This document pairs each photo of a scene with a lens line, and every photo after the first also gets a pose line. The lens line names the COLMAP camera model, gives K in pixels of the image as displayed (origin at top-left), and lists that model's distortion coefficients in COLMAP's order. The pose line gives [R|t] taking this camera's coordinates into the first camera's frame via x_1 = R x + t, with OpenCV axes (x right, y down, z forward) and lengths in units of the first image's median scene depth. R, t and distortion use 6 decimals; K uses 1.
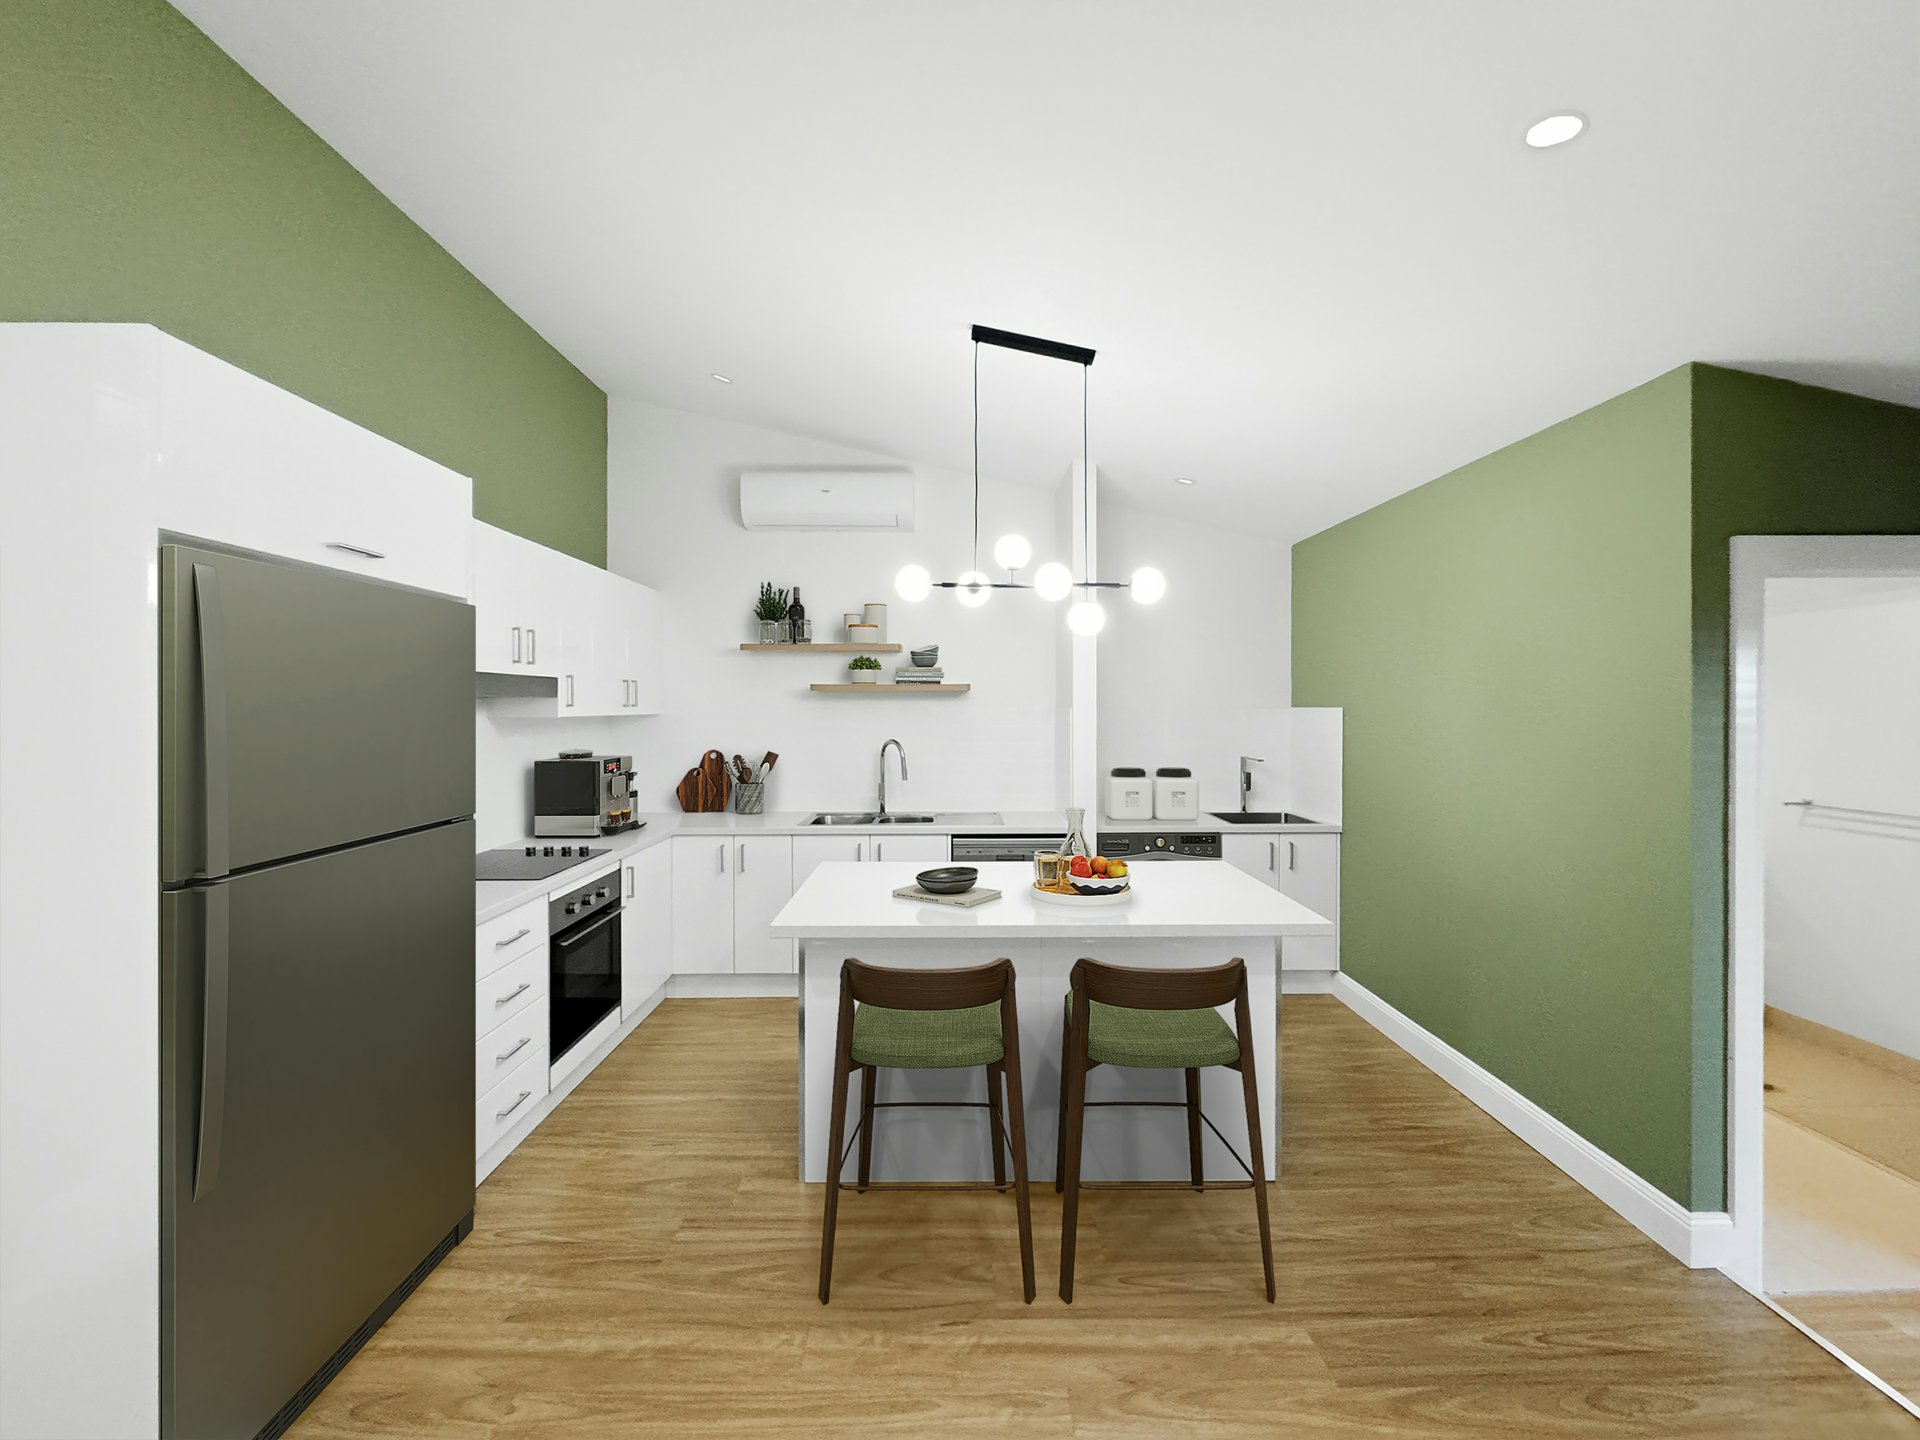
lens RADIAL K [[771.8, 0, 956.7], [0, 771.8, 708.6], [0, 0, 1]] dist [-0.001195, -0.000195]
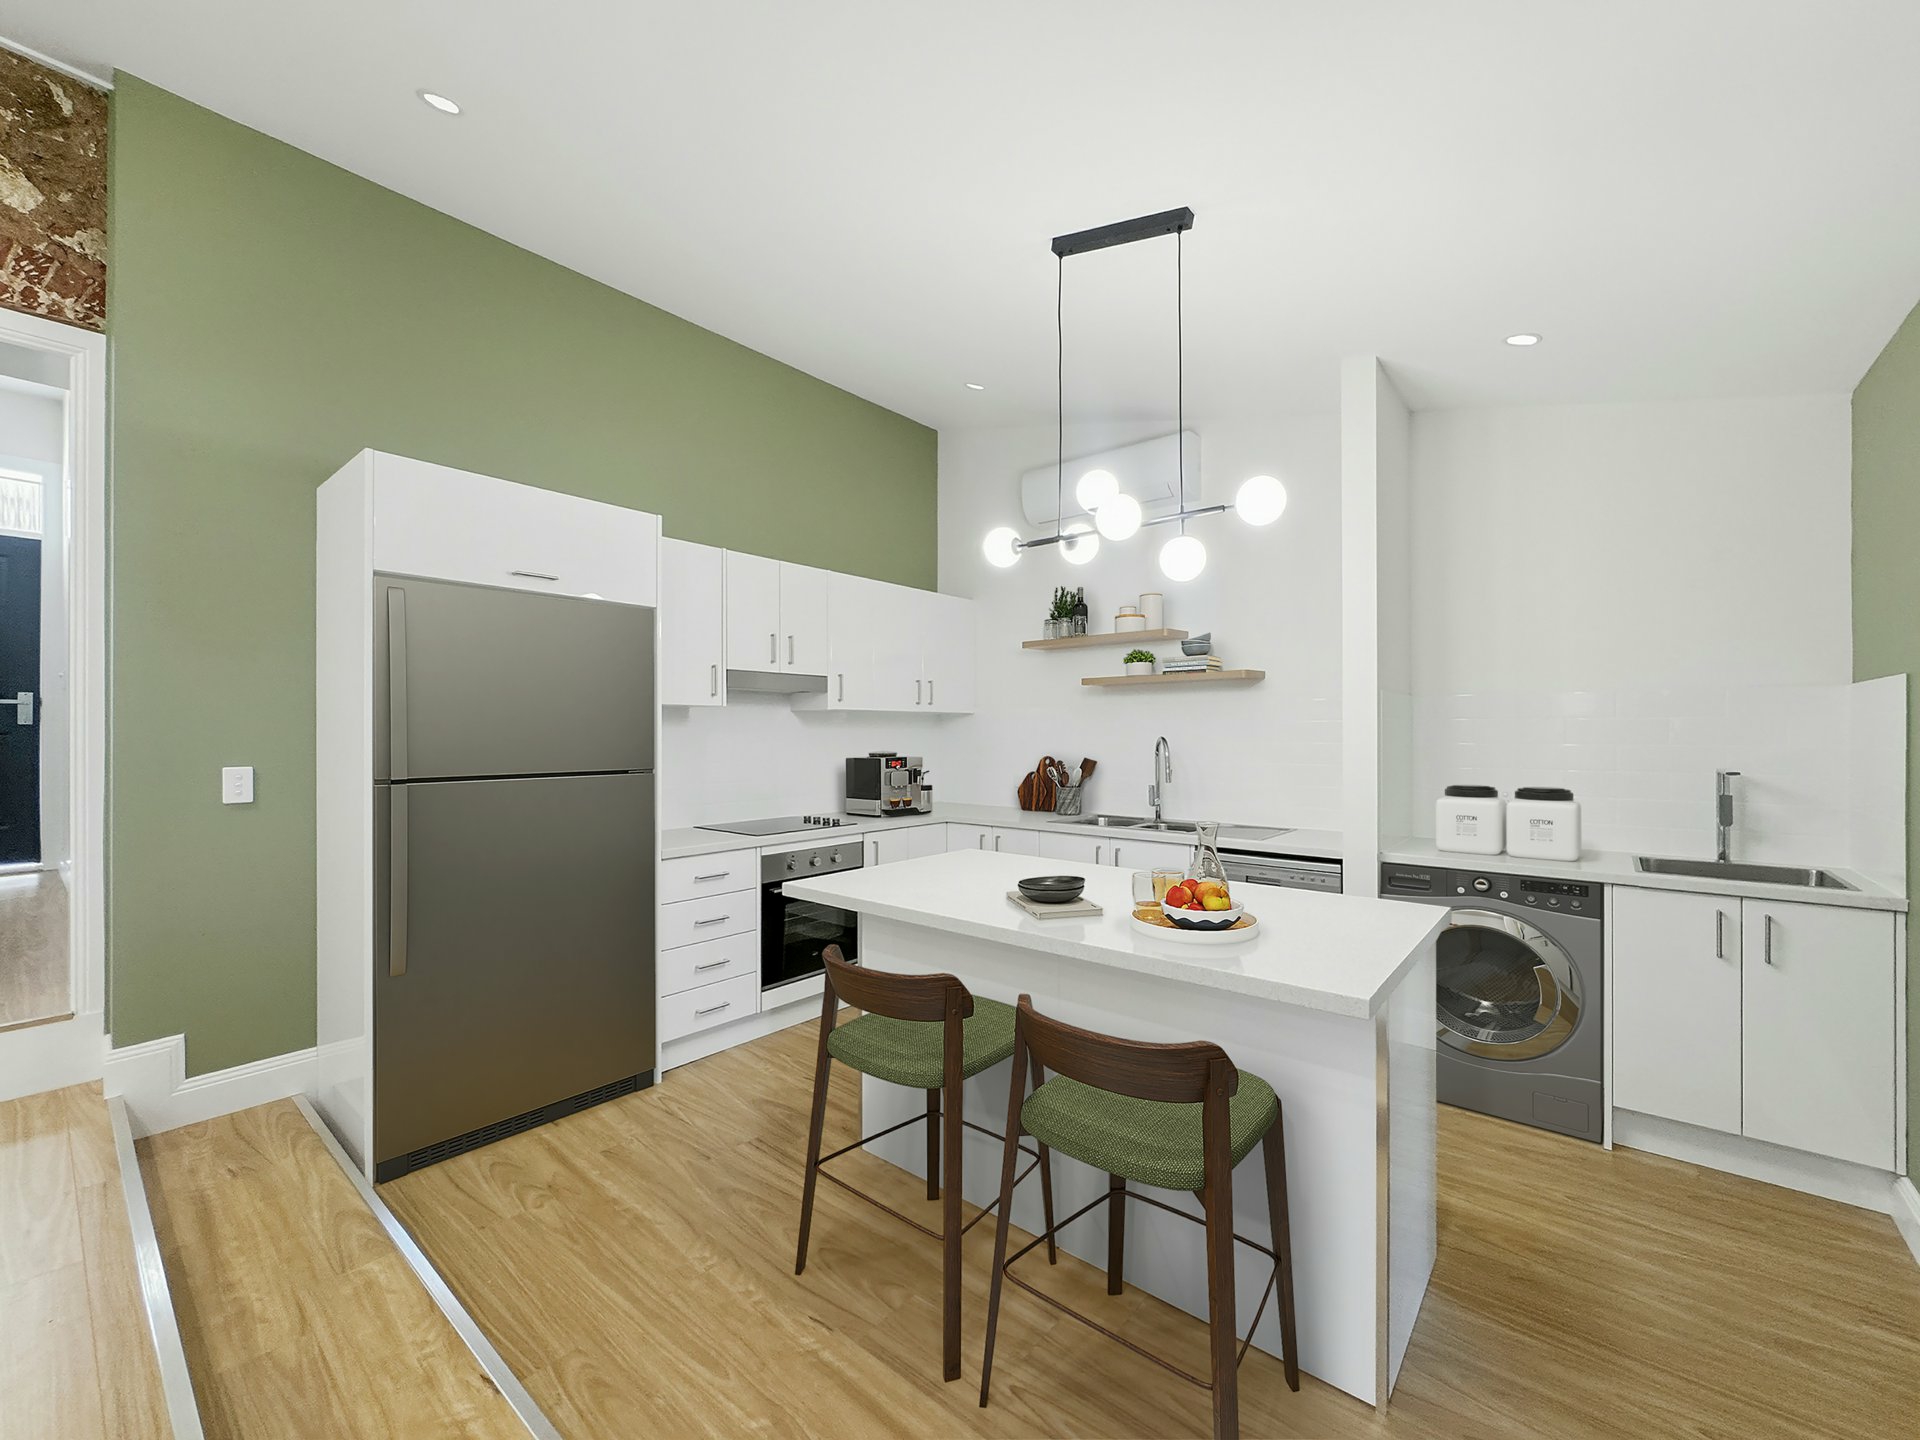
lens RADIAL K [[773.4, 0, 959.1], [0, 773.4, 728.7], [0, 0, 1]] dist [-0.002109, -0.000340]
pose [[0.764069, -0.004079, -0.645122, 0.349756], [-0.003269, 0.999943, -0.010194, 0.045007], [0.645126, 0.009898, 0.764012, 0.189263]]
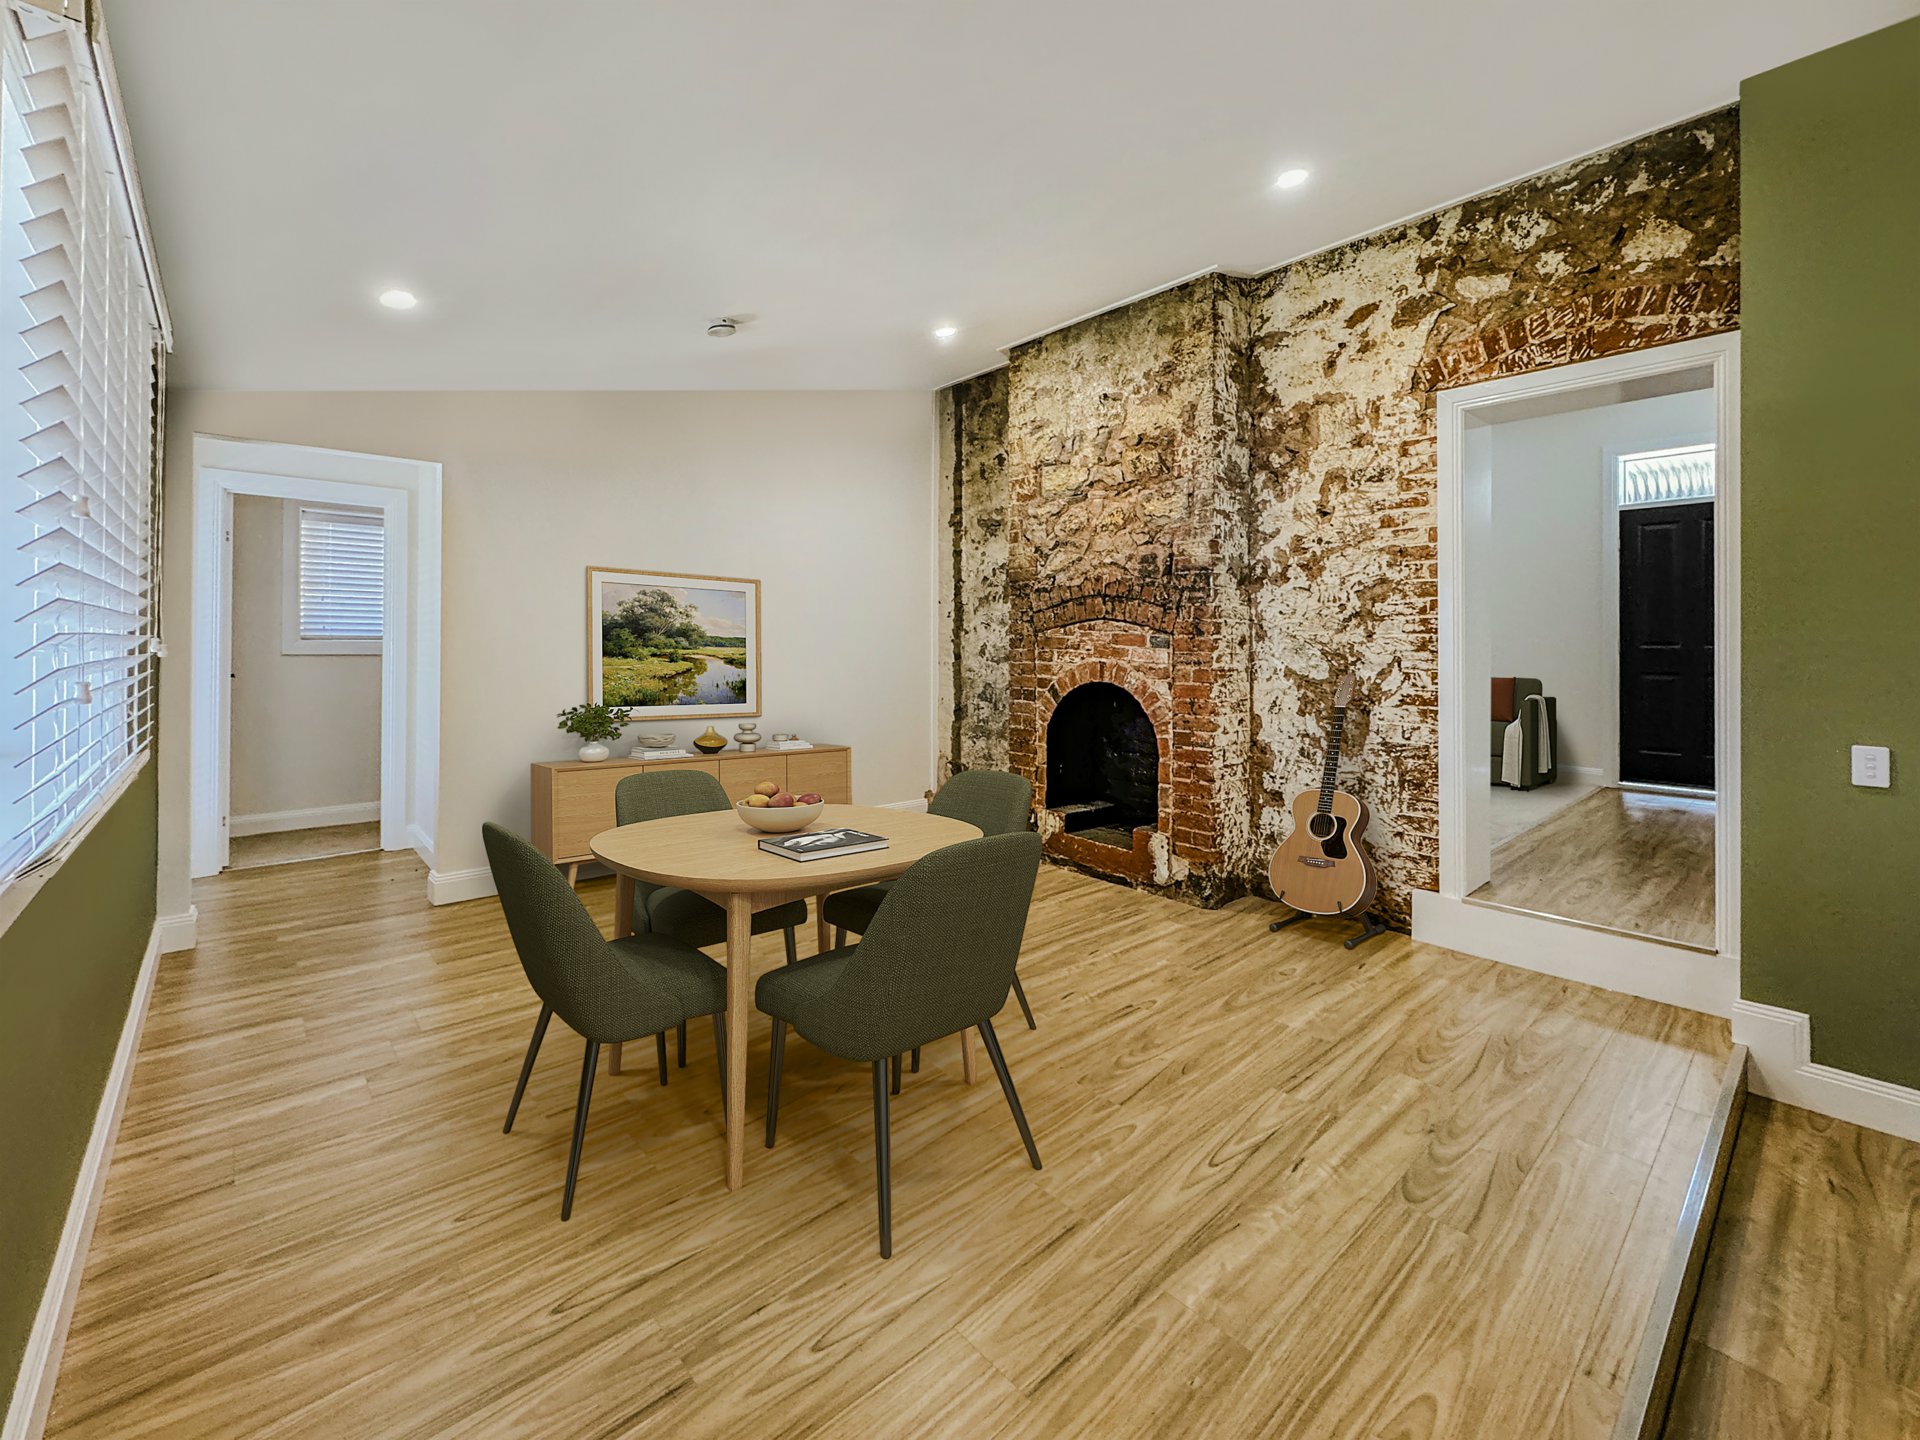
lens RADIAL K [[807.0, 0, 959.6], [0, 807.0, 639.9], [0, 0, 1]] dist [-0.000164, 0.000010]
pose [[-0.749111, -0.010862, -0.662356, 0.393271], [-0.011325, 0.999929, -0.003589, 0.002243], [0.662348, 0.004813, -0.749181, 0.293845]]
